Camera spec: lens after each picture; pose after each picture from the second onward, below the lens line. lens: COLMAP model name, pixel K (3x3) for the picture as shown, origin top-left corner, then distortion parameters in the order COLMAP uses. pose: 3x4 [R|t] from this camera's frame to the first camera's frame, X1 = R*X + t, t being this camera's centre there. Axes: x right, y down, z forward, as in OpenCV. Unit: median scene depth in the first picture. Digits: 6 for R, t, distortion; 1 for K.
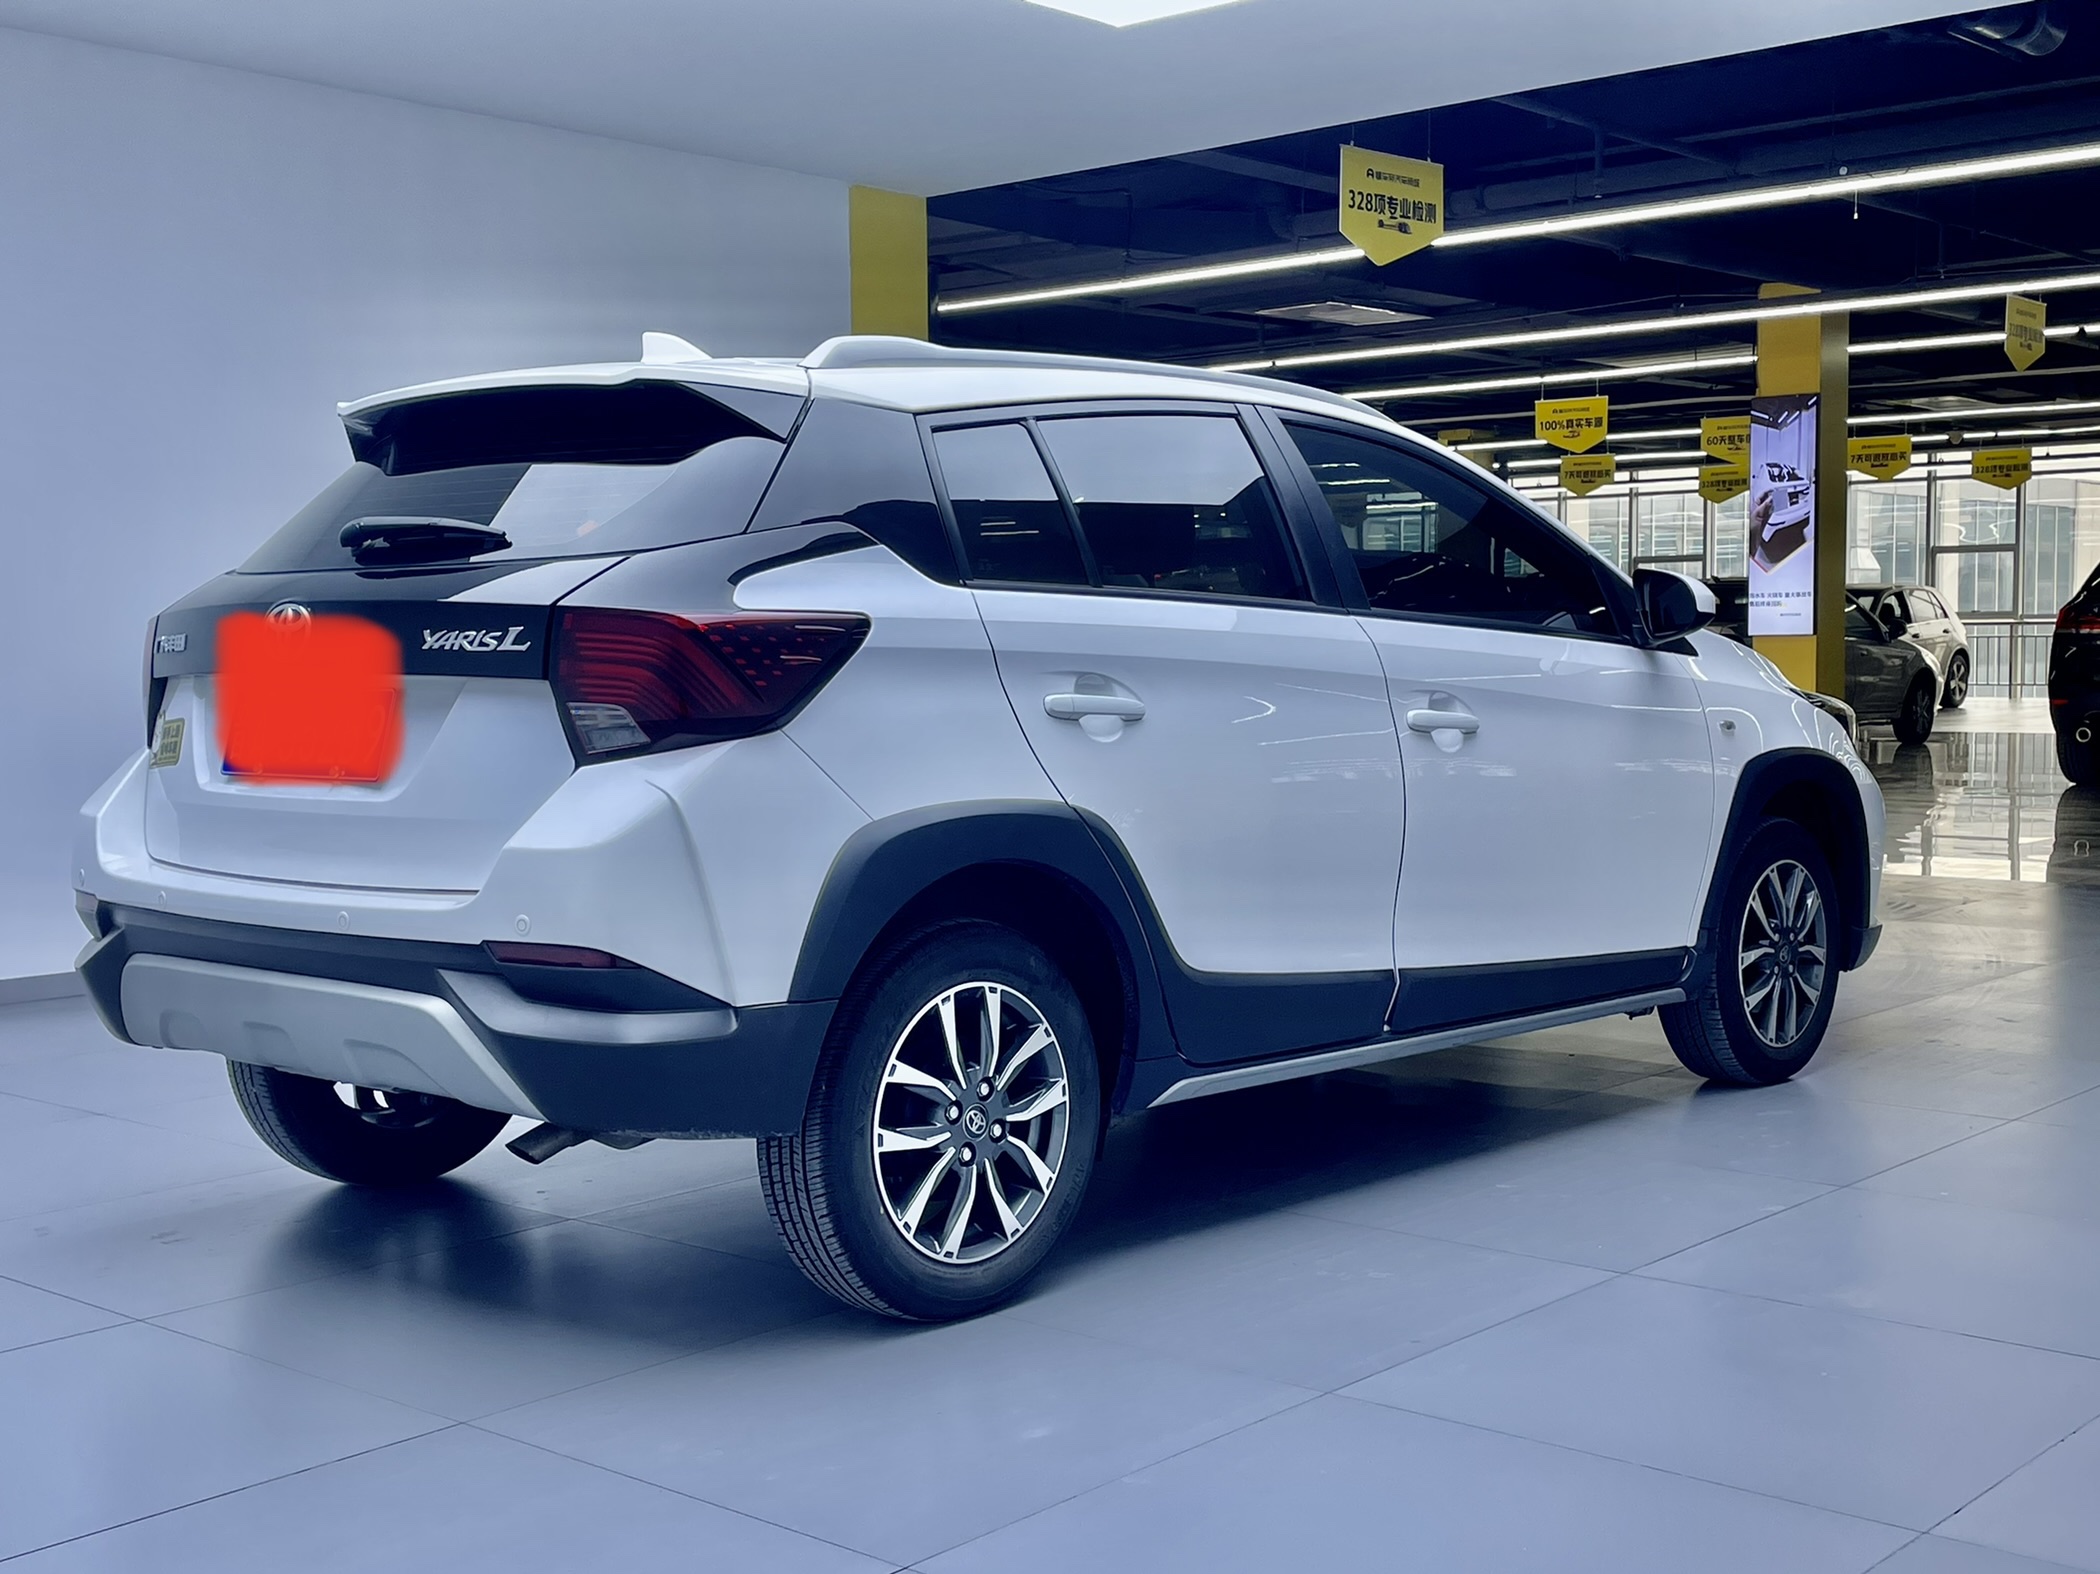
lens RADIAL K [[2543.0, 0, 1050.0], [0, 2543.0, 787.0], [0, 0, 1]] dist [0.091626, -0.039679]
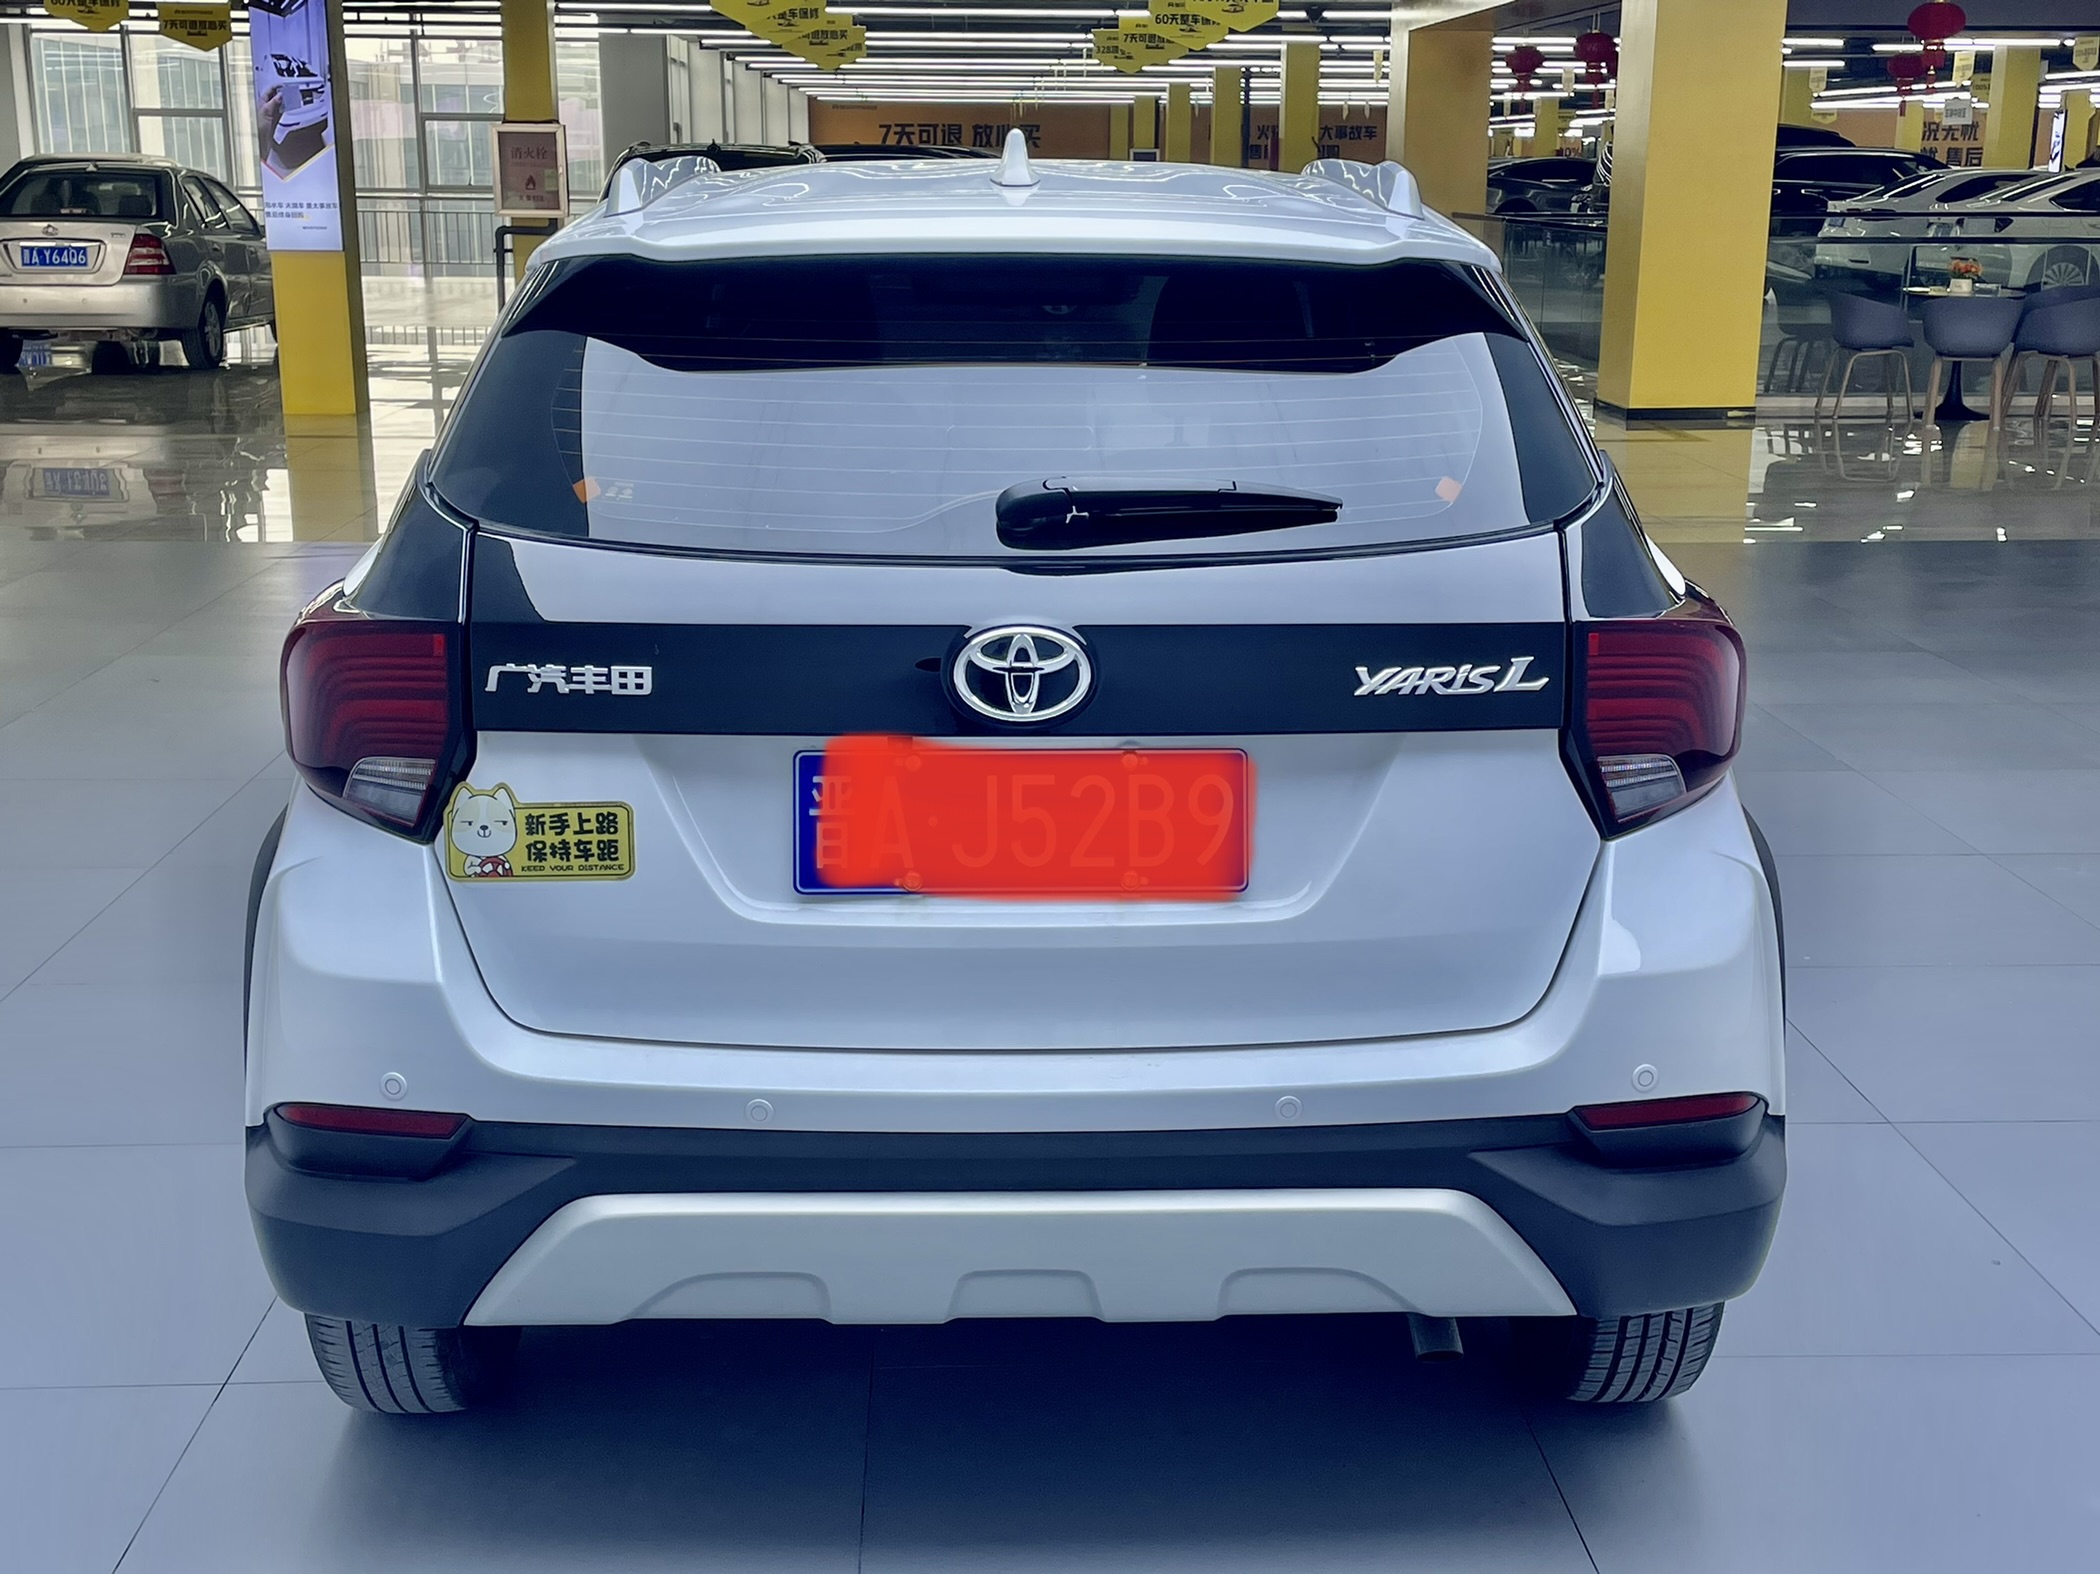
lens RADIAL K [[2543.0, 0, 1050.0], [0, 2543.0, 787.0], [0, 0, 1]] dist [0.091626, -0.039679]
pose [[0.717171, -0.151969, 0.680126, -0.181939], [0.028019, 0.981433, 0.189749, -0.038090], [-0.696334, -0.117026, 0.708113, 0.137440]]
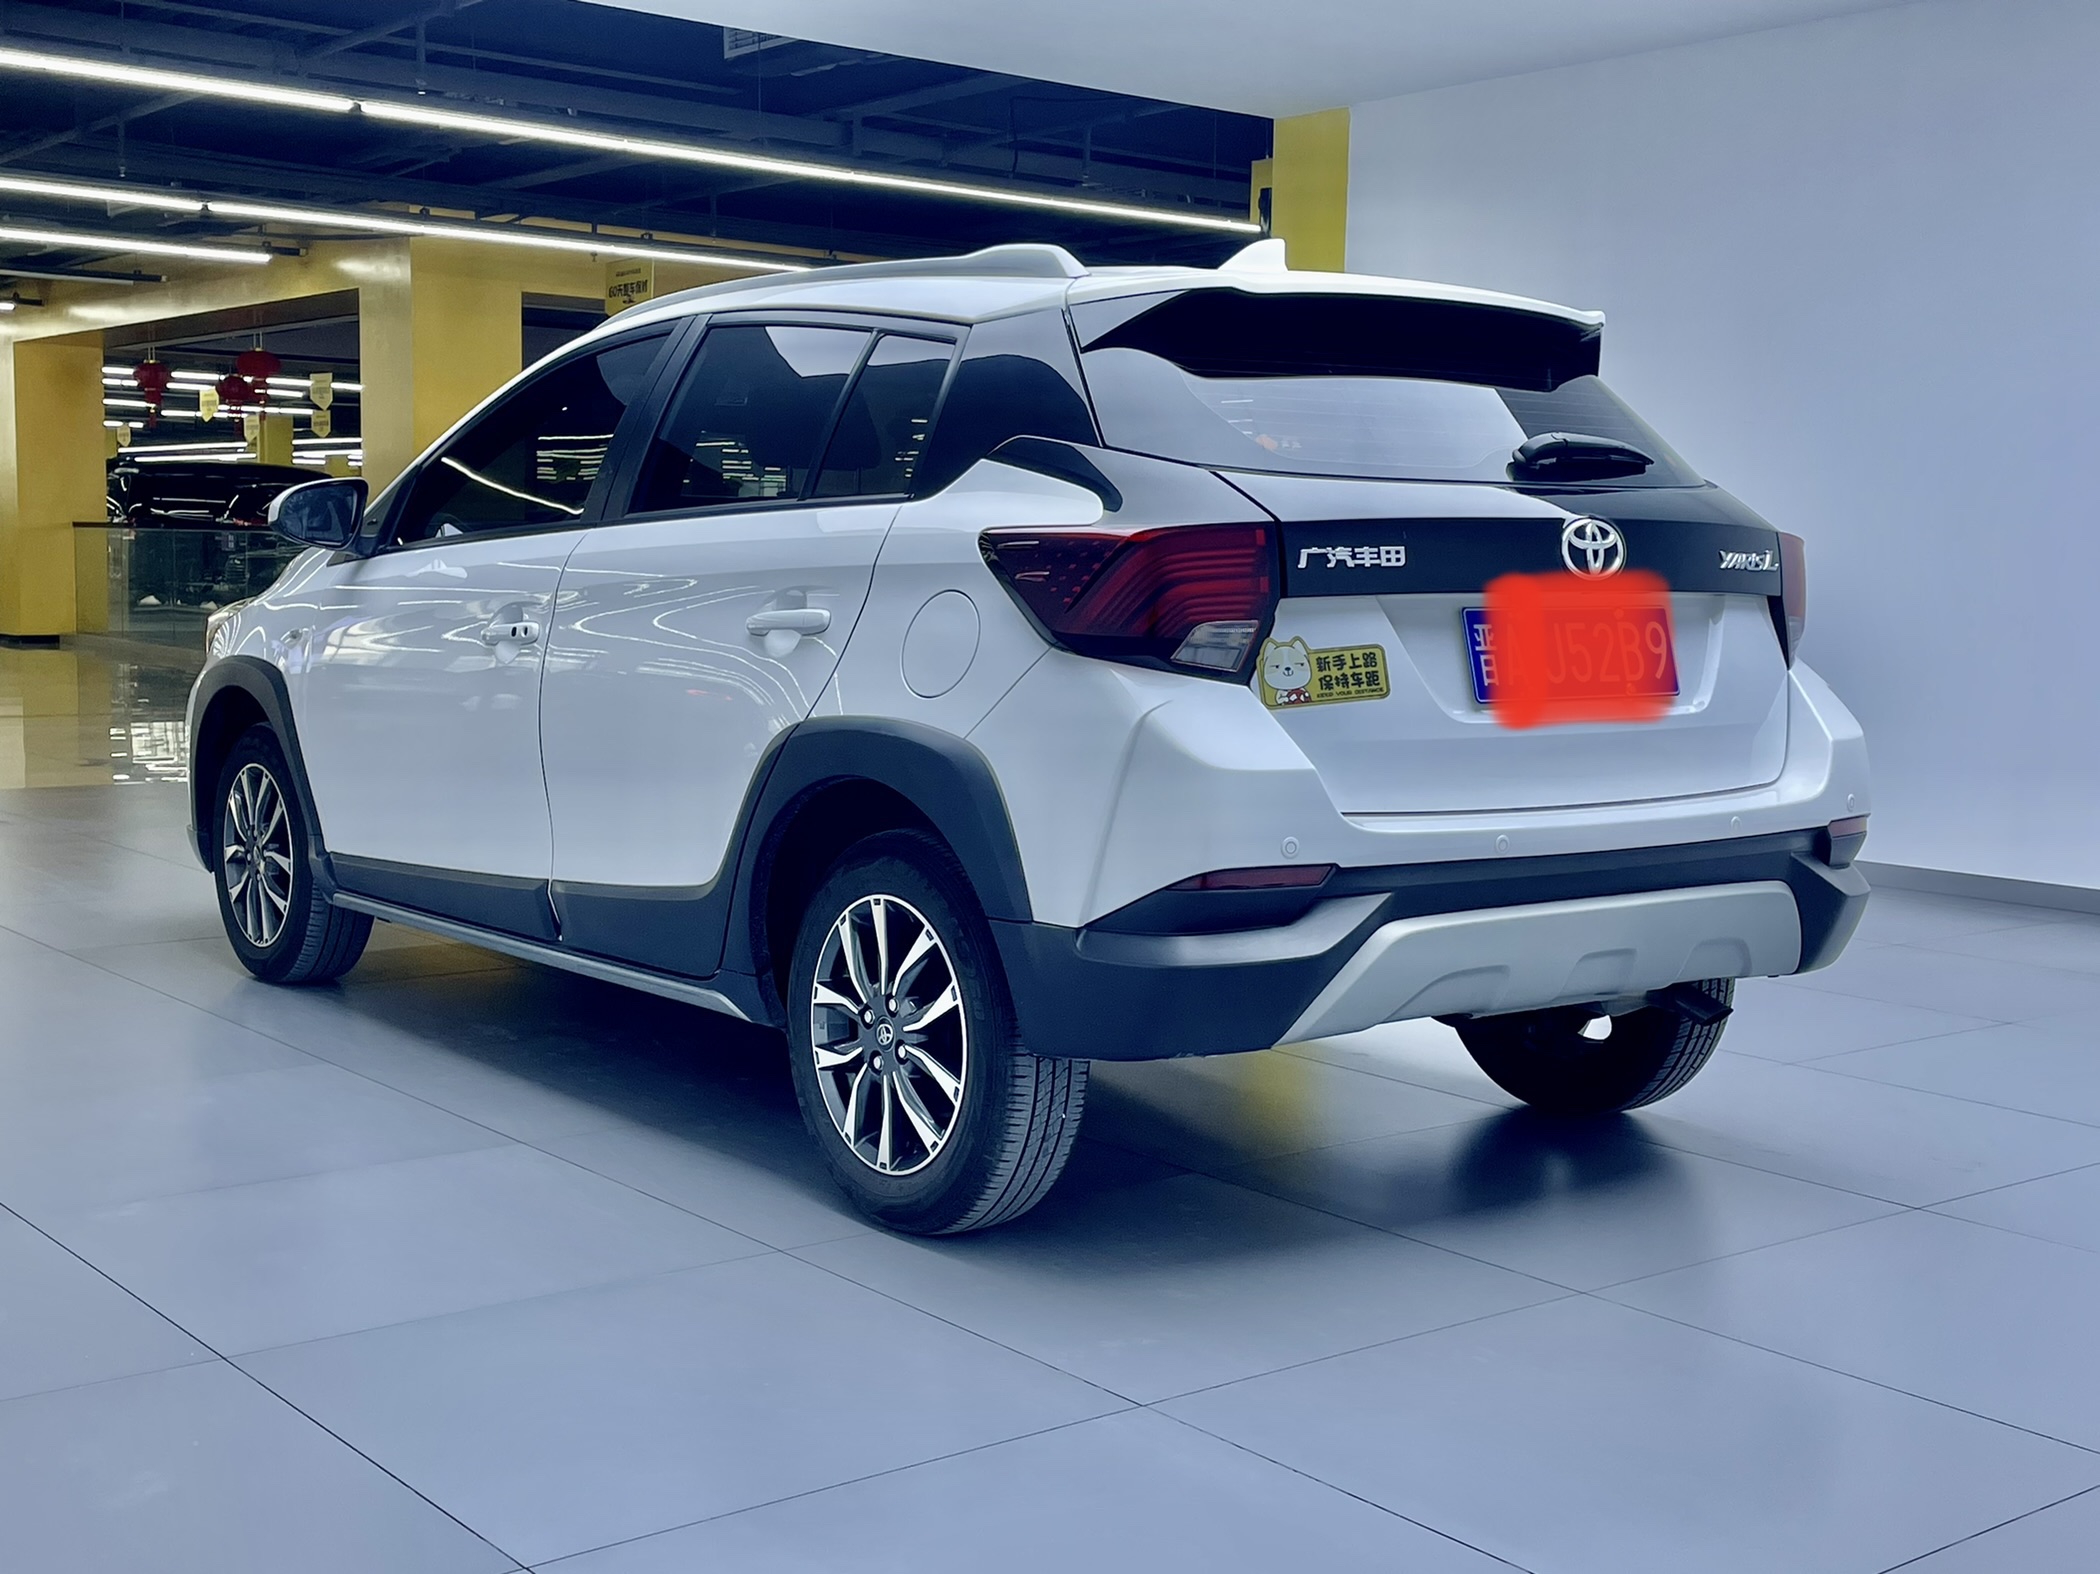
lens RADIAL K [[2543.0, 0, 1050.0], [0, 2543.0, 787.0], [0, 0, 1]] dist [0.091626, -0.039679]
pose [[0.178539, -0.081230, 0.980574, -0.318714], [0.037827, 0.996416, 0.075655, -0.014038], [-0.983206, 0.023585, 0.180971, 0.253234]]
